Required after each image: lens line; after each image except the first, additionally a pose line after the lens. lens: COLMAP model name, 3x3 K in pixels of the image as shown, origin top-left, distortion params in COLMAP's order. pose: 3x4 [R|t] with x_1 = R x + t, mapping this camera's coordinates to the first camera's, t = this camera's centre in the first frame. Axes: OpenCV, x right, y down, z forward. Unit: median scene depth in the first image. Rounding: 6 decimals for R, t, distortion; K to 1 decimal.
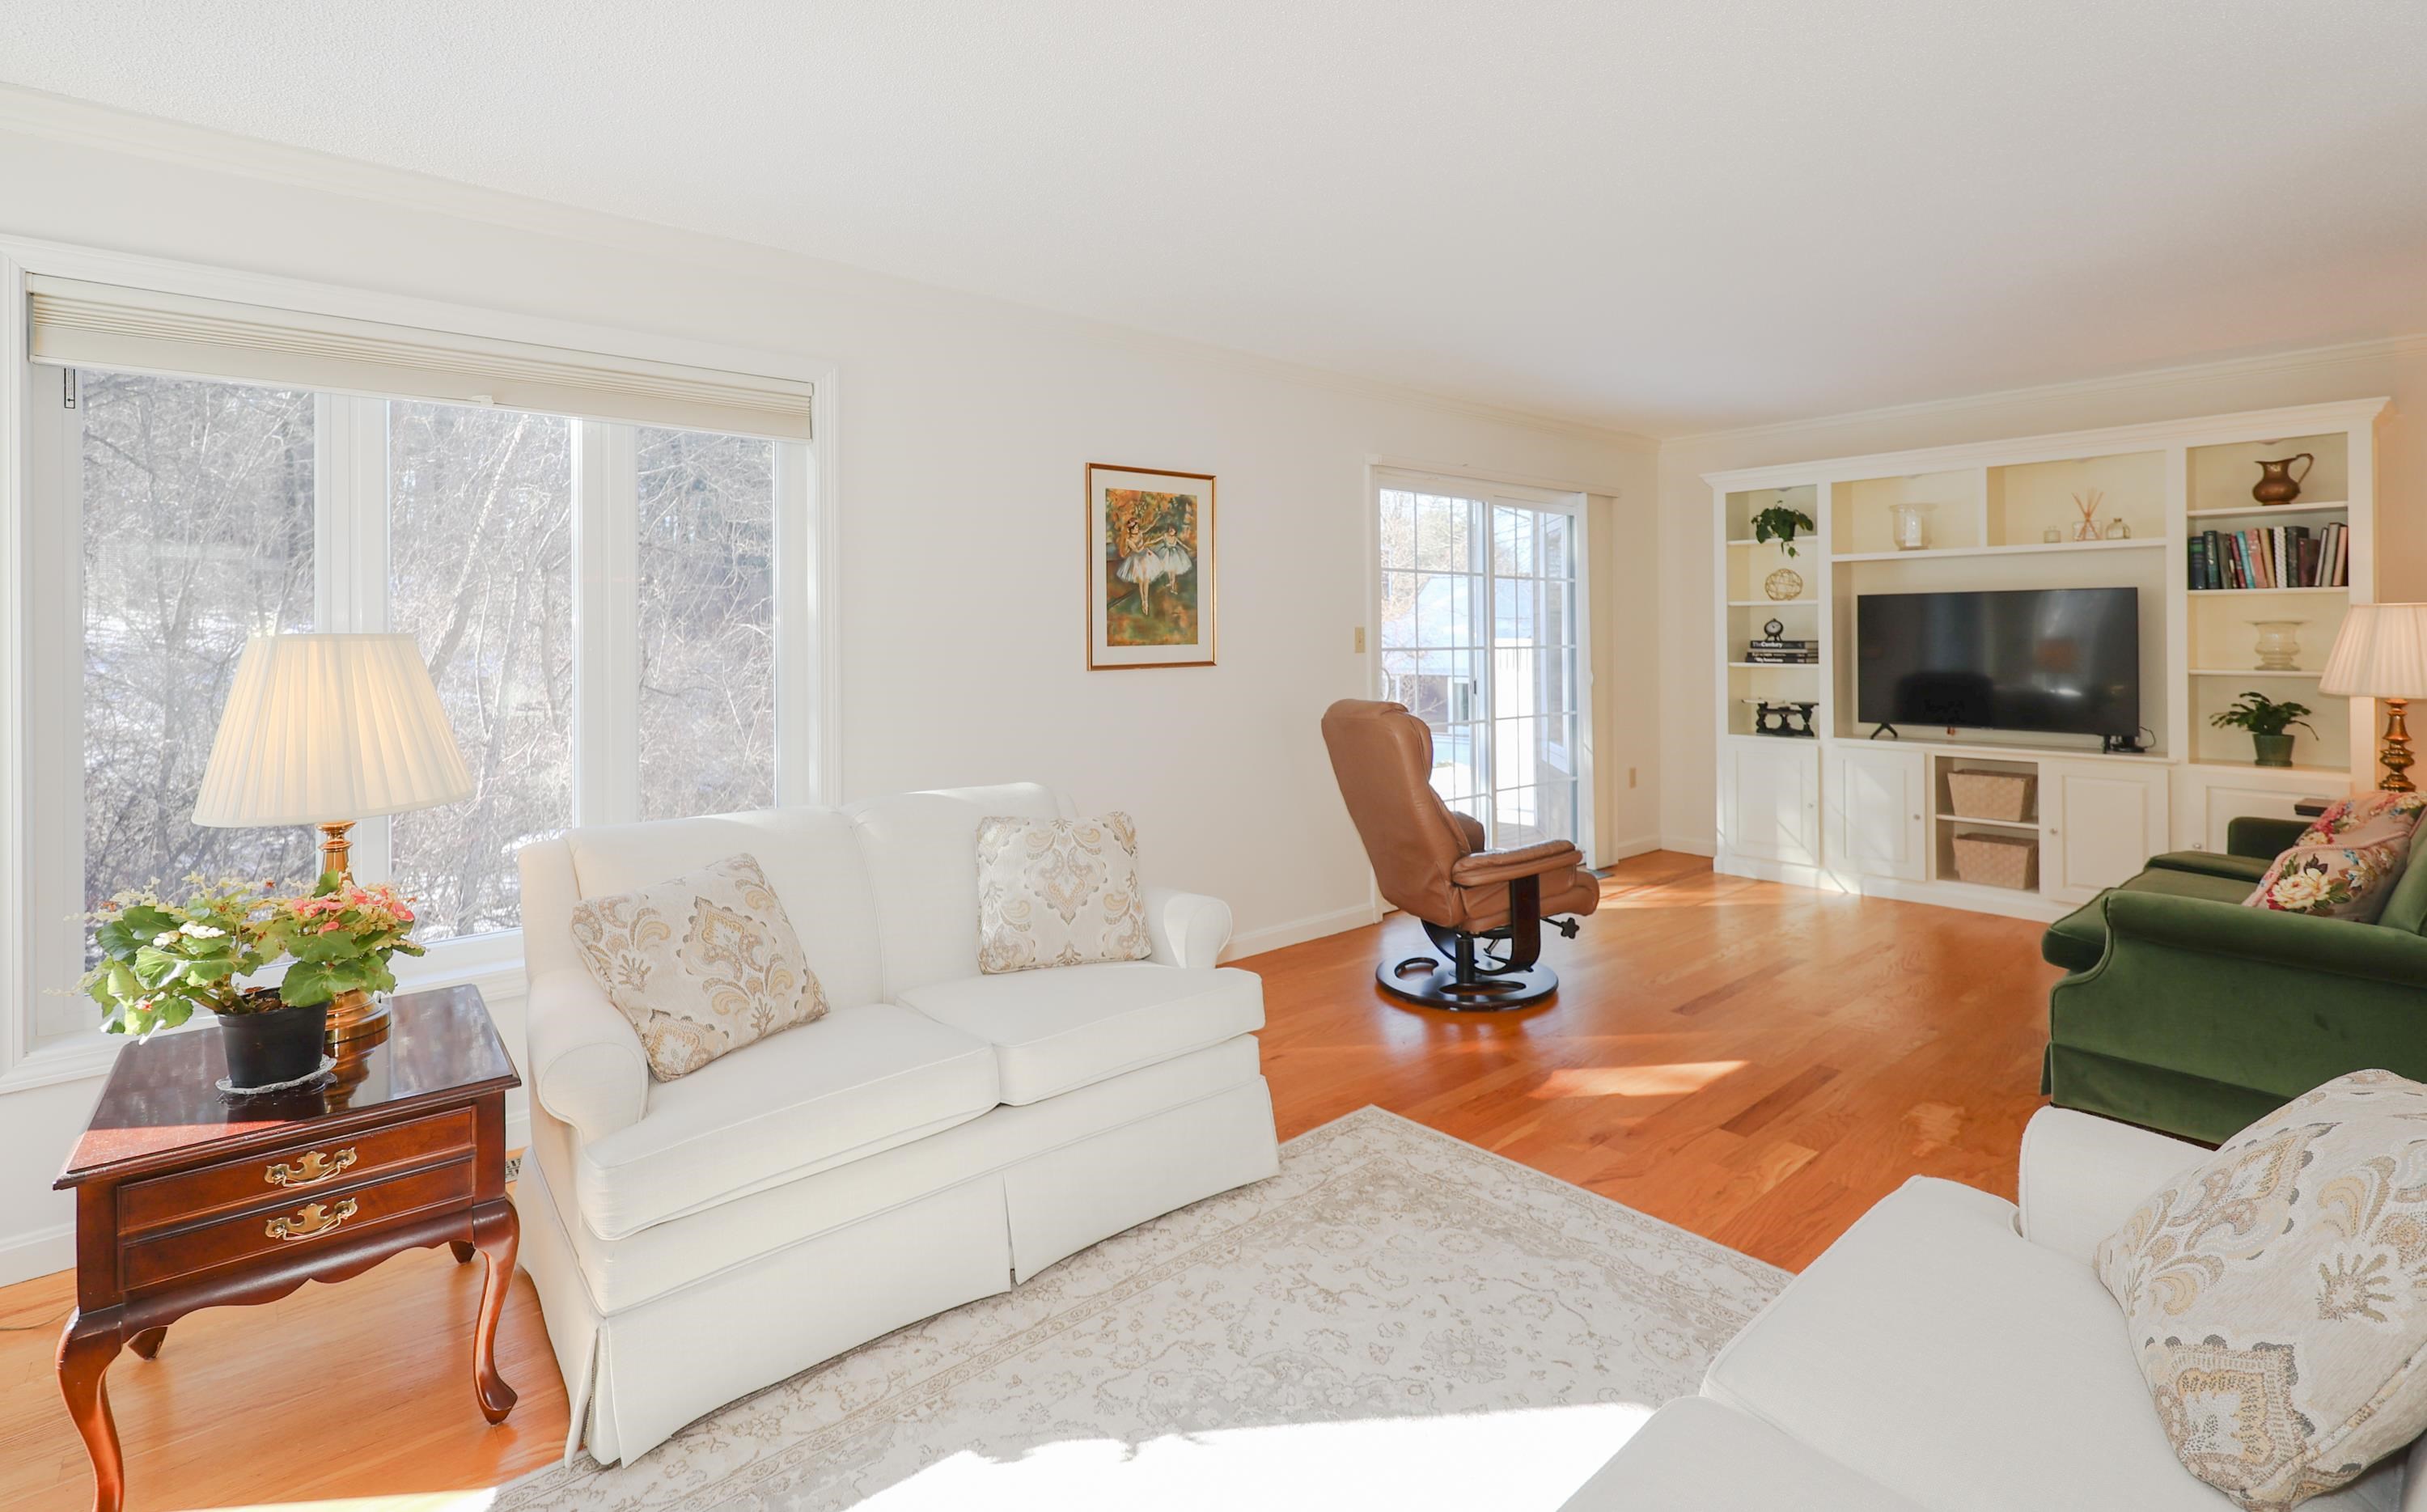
lens RADIAL K [[1125.8, 0, 1250.3], [0, 1125.8, 634.0], [0, 0, 1]] dist [-0.000611, -0.000168]
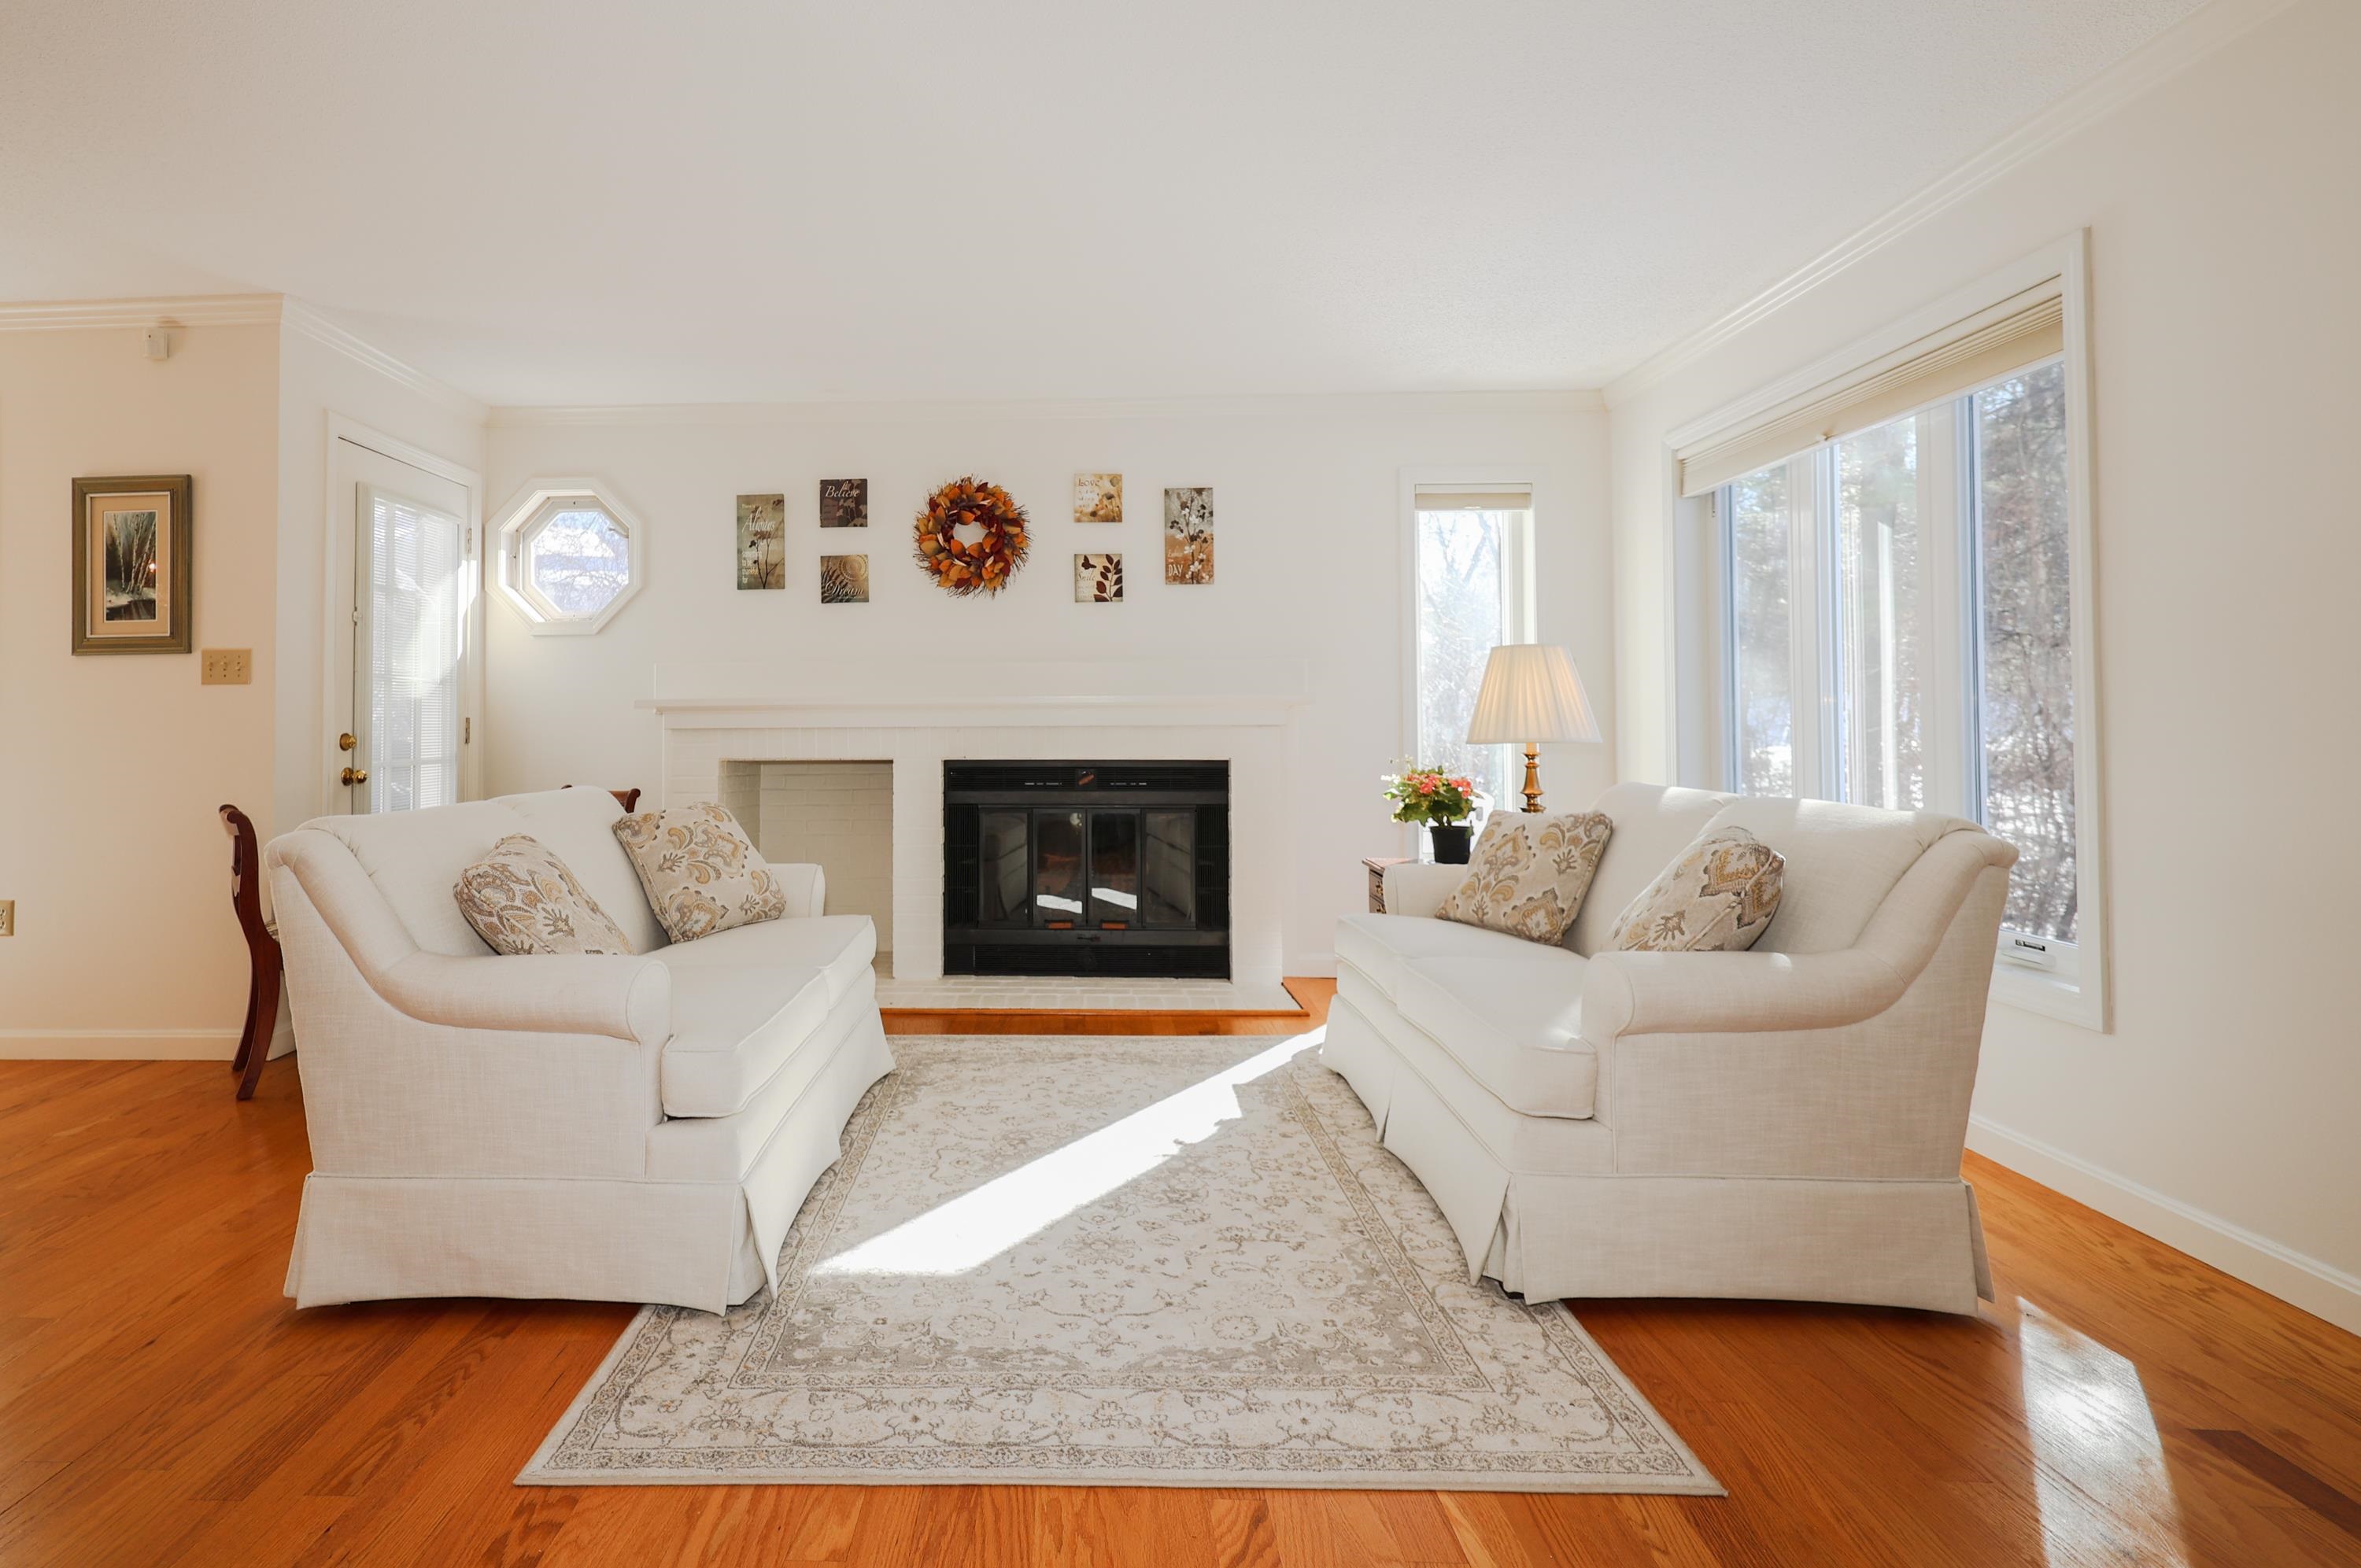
lens RADIAL K [[1100.1, 0, 1049.9], [0, 1100.1, 701.6], [0, 0, 1]] dist [0.002138, 0.000304]
pose [[-0.680922, -0.005201, -0.732337, 0.490924], [0.005821, 0.999905, -0.012513, 0.052911], [0.732333, -0.012783, -0.680827, 0.818984]]
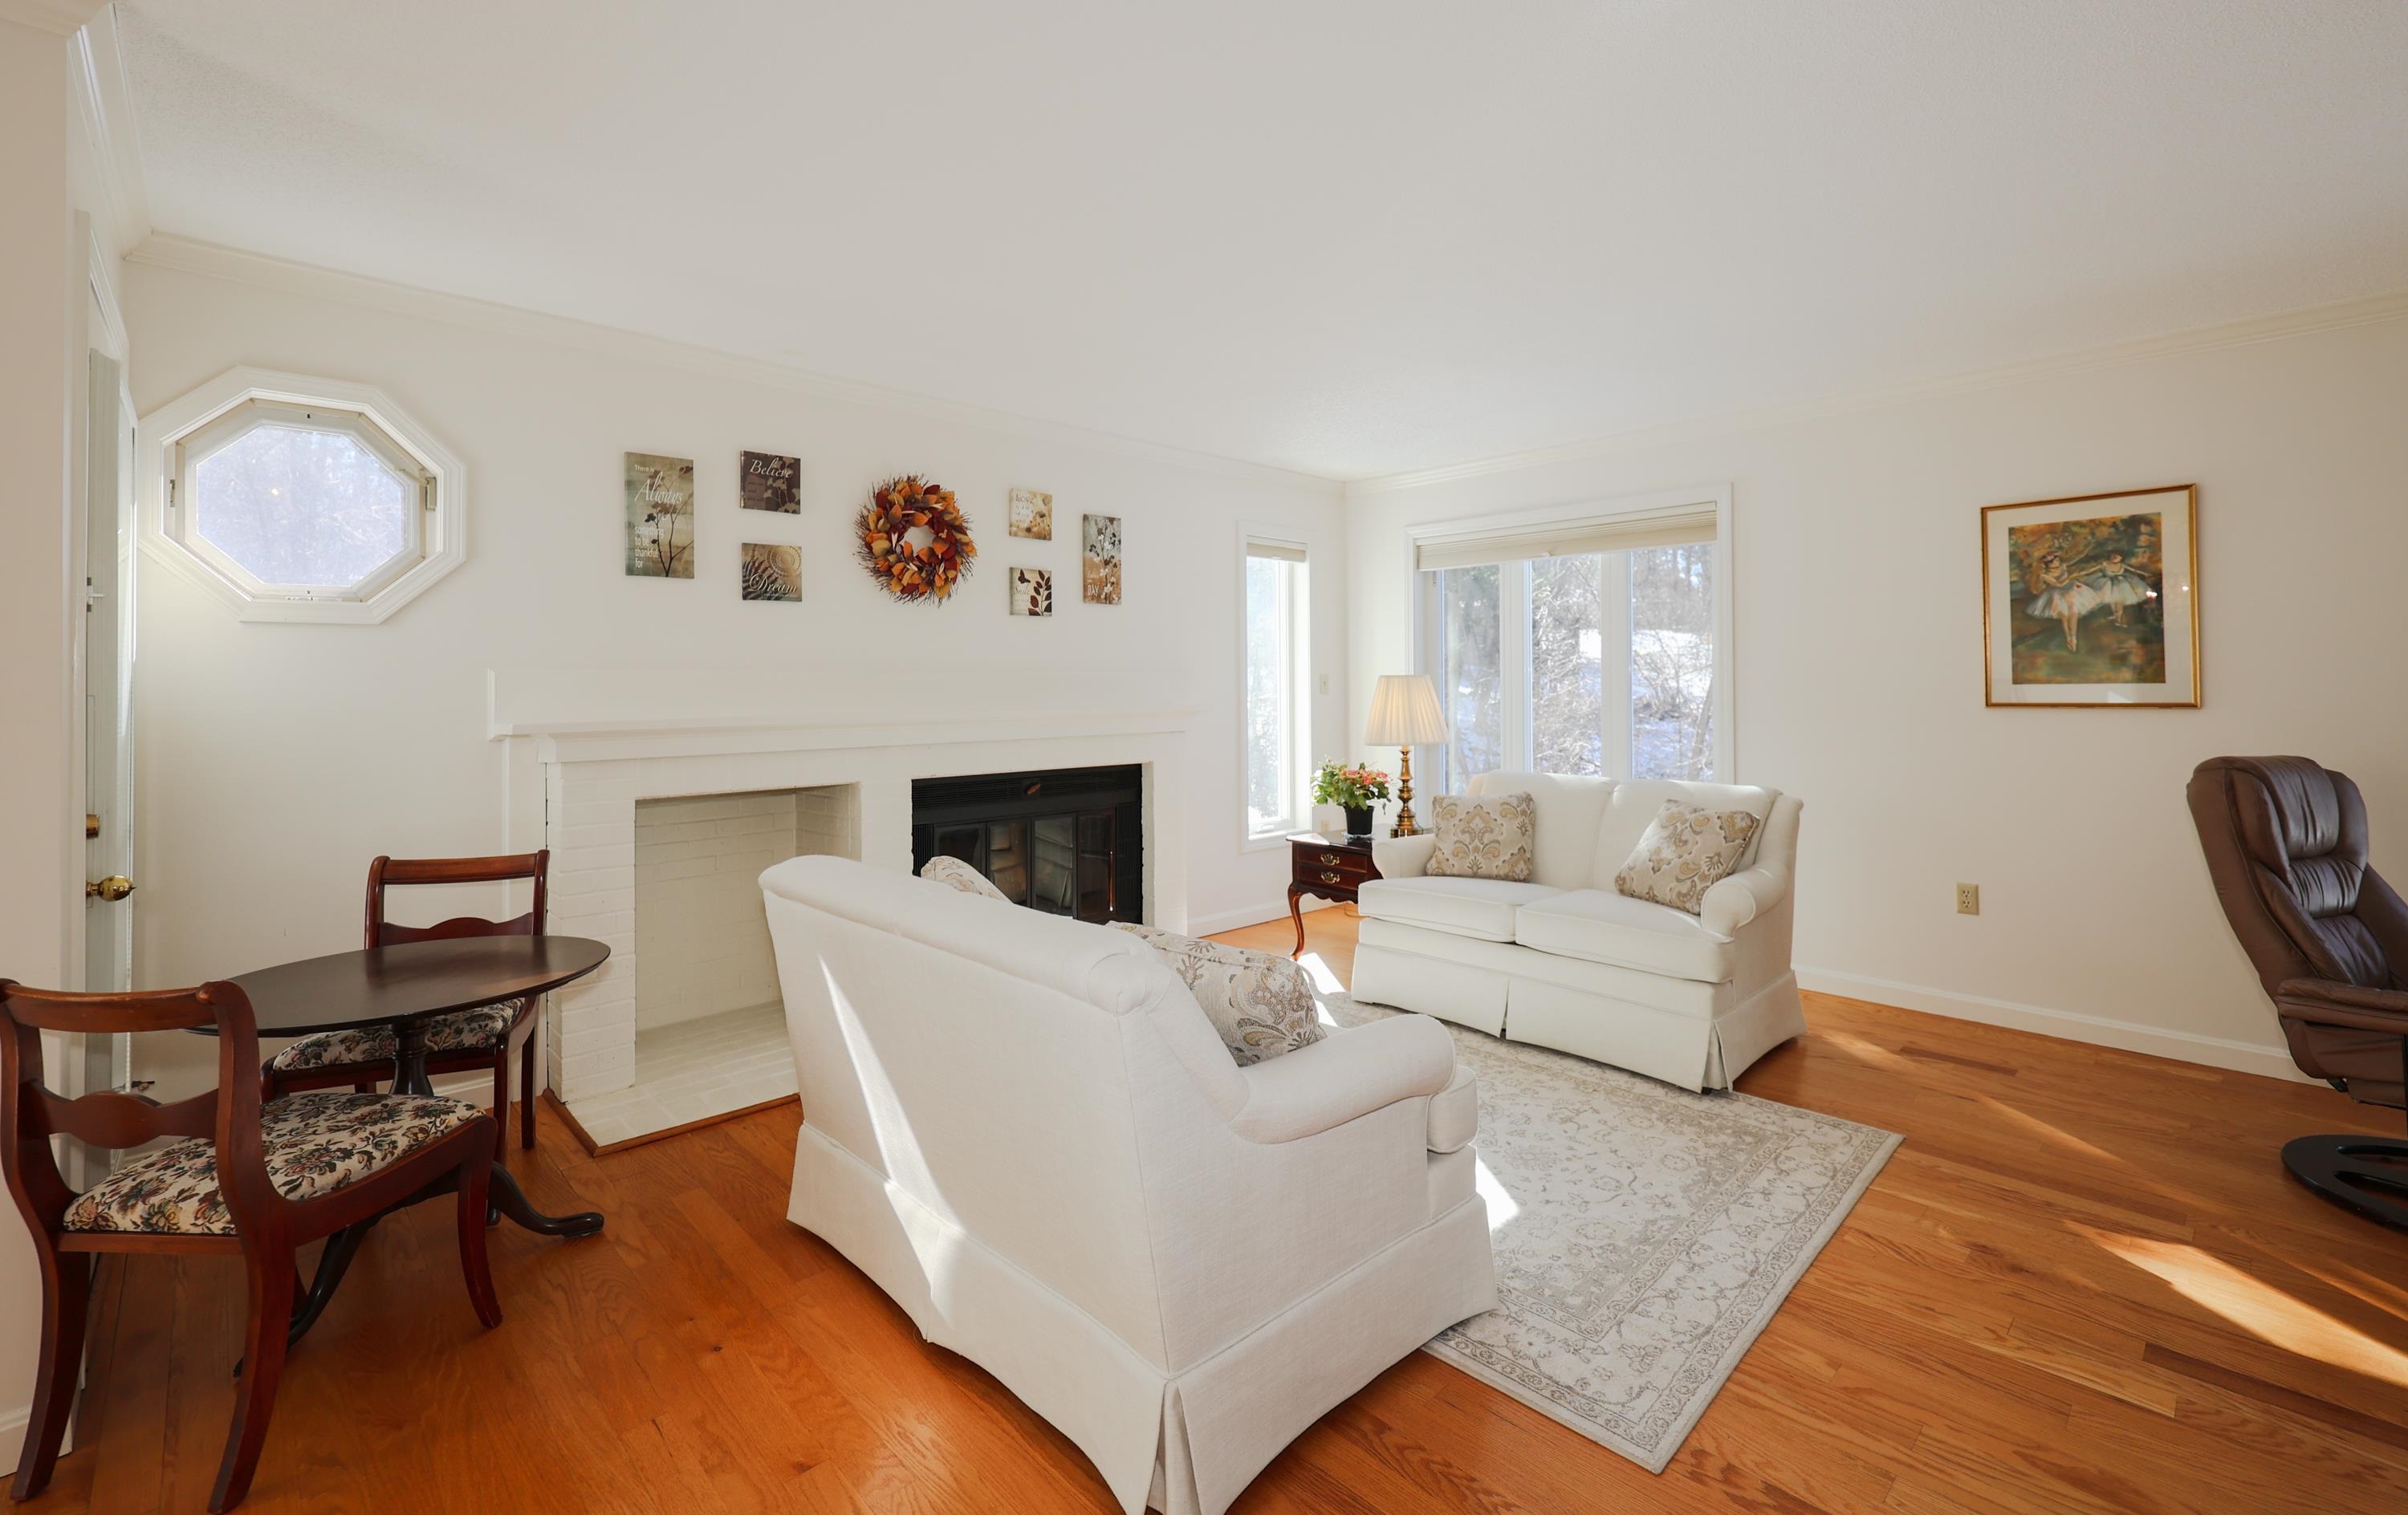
lens RADIAL K [[1013.8, 0, 1265.2], [0, 1013.8, 675.3], [0, 0, 1]] dist [0.001065, 0.000215]
pose [[0.071465, -0.005470, -0.997428, 0.715082], [0.001605, 0.999984, -0.005369, 0.006590], [0.997442, -0.001217, 0.071472, 0.265960]]
